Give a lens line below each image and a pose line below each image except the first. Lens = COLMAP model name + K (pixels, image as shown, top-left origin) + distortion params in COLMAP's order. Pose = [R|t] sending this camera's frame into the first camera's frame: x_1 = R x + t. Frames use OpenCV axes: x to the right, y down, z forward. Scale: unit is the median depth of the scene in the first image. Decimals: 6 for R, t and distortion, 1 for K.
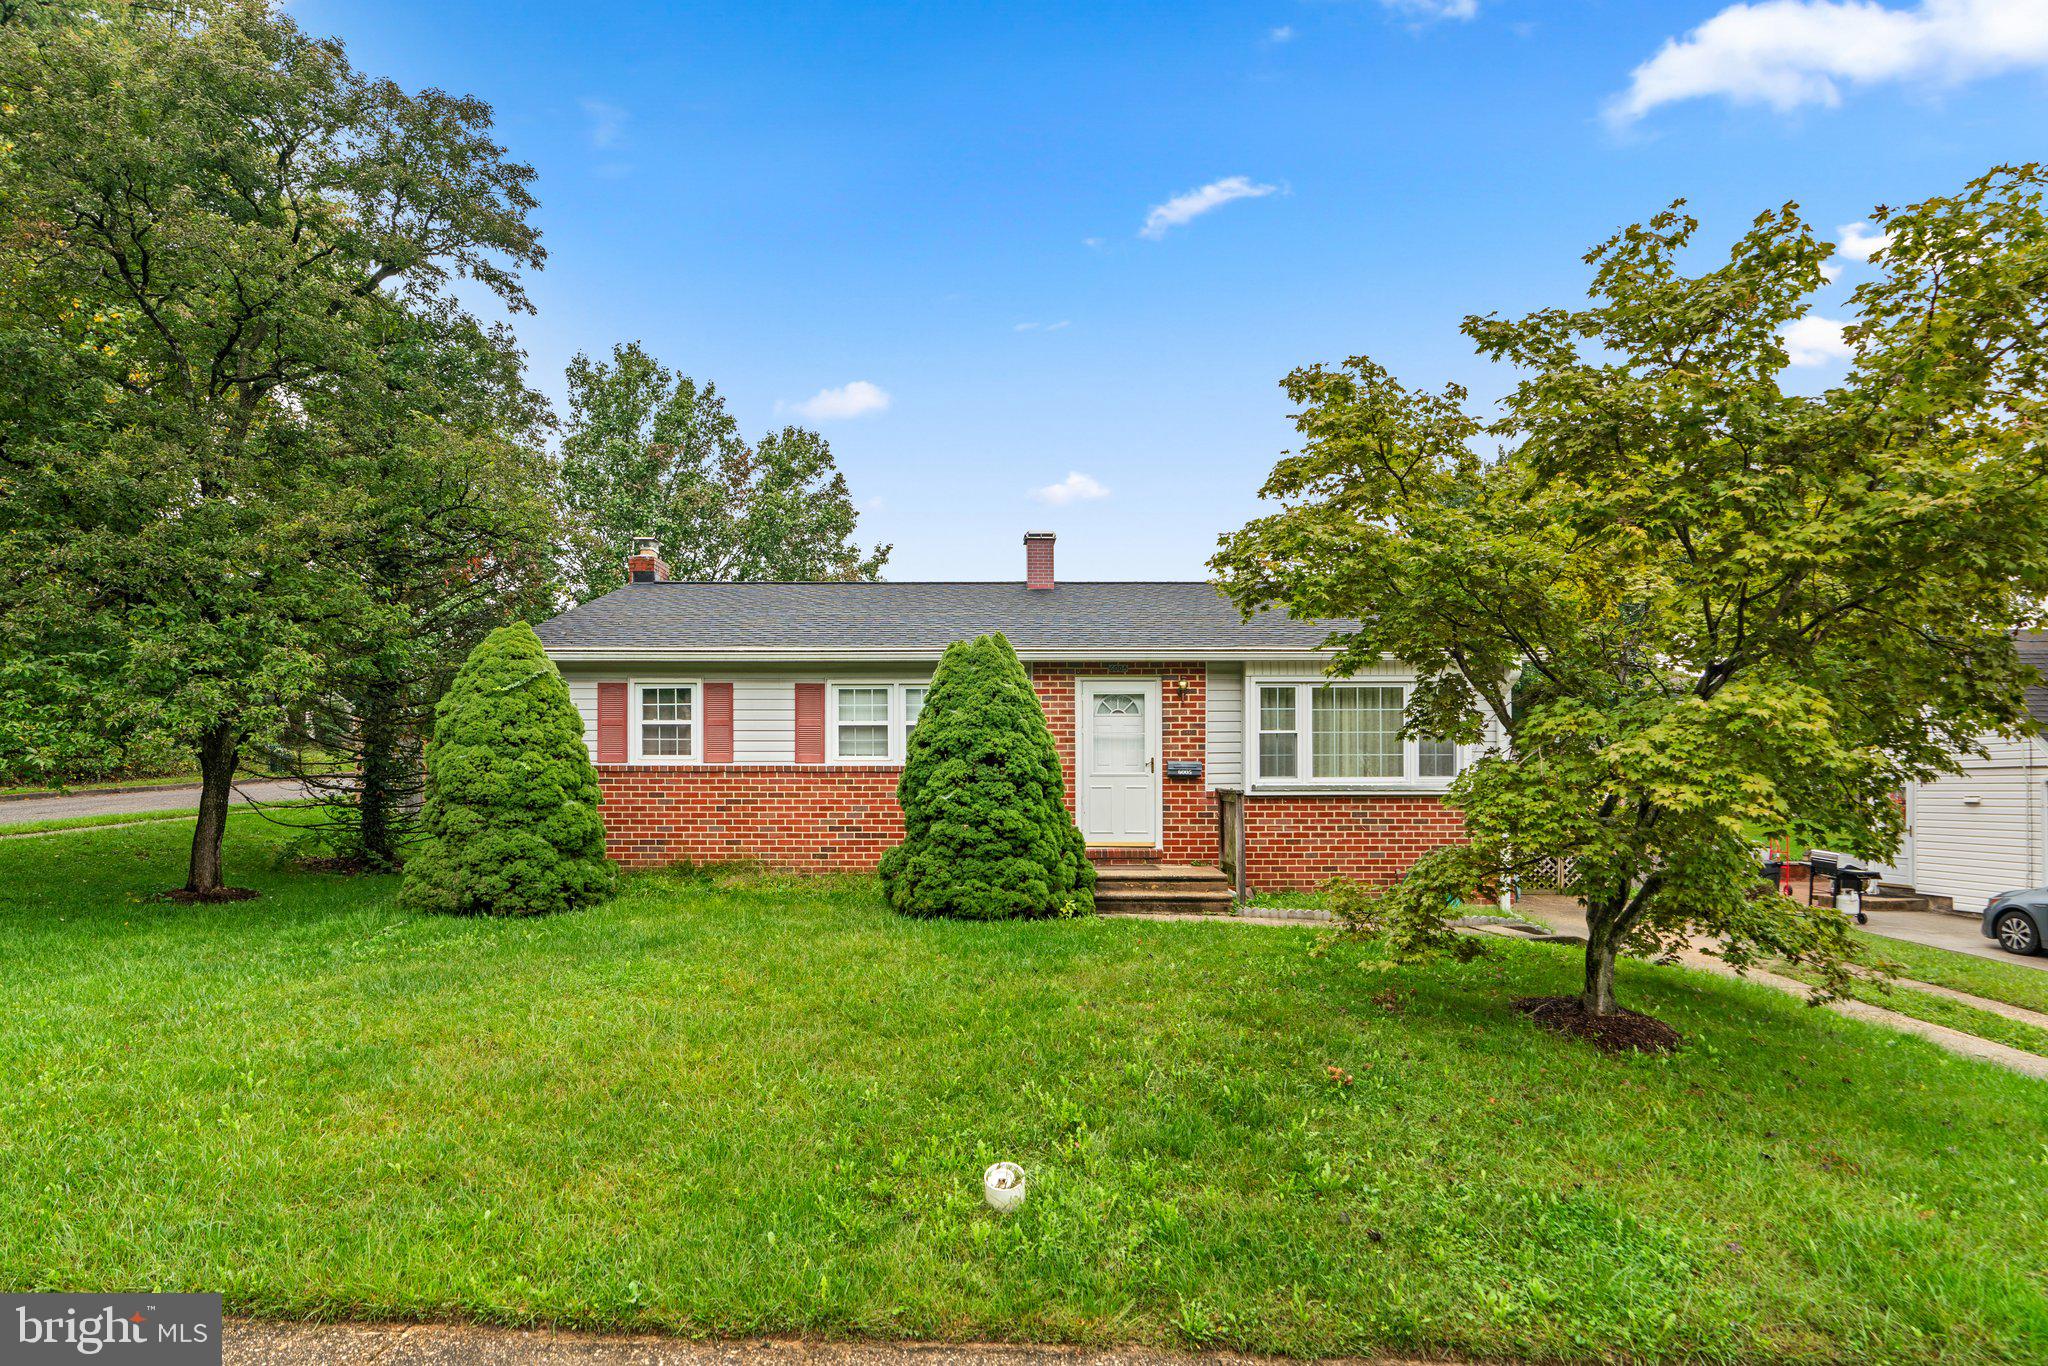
lens RADIAL K [[982.1, 0, 1012.3], [0, 982.1, 748.7], [0, 0, 1]] dist [-0.011201, 0.003068]
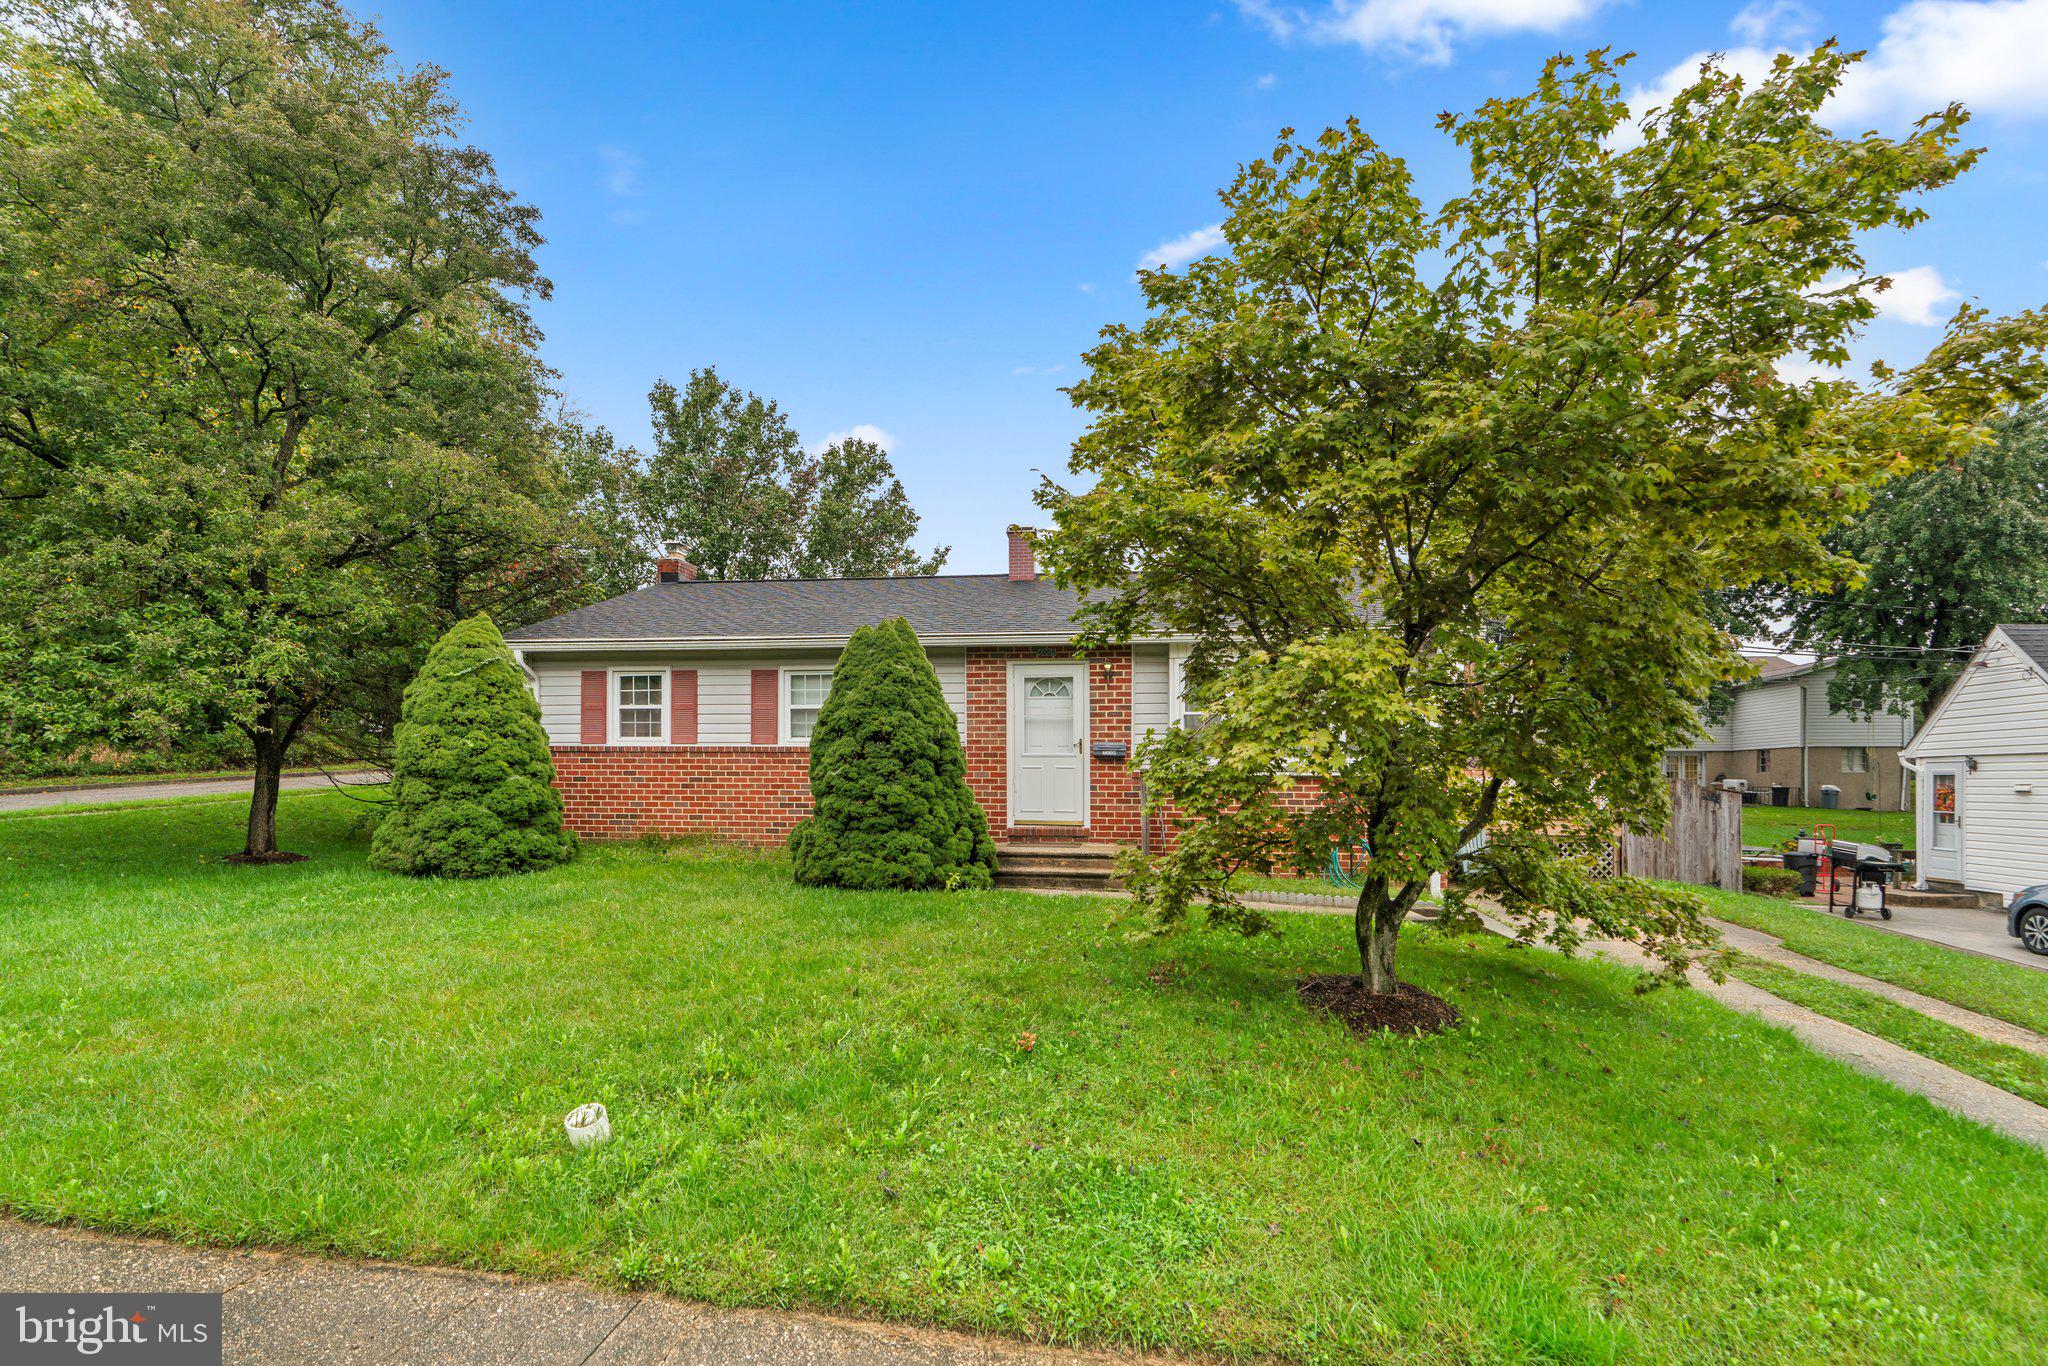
lens RADIAL K [[928.4, 0, 967.3], [0, 928.4, 739.8], [0, 0, 1]] dist [-0.014469, 0.005529]
pose [[0.992823, 0.000739, -0.119590, 0.167643], [-0.000646, 0.999999, 0.000814, 0.011247], [0.119590, -0.000731, 0.992823, 0.023765]]
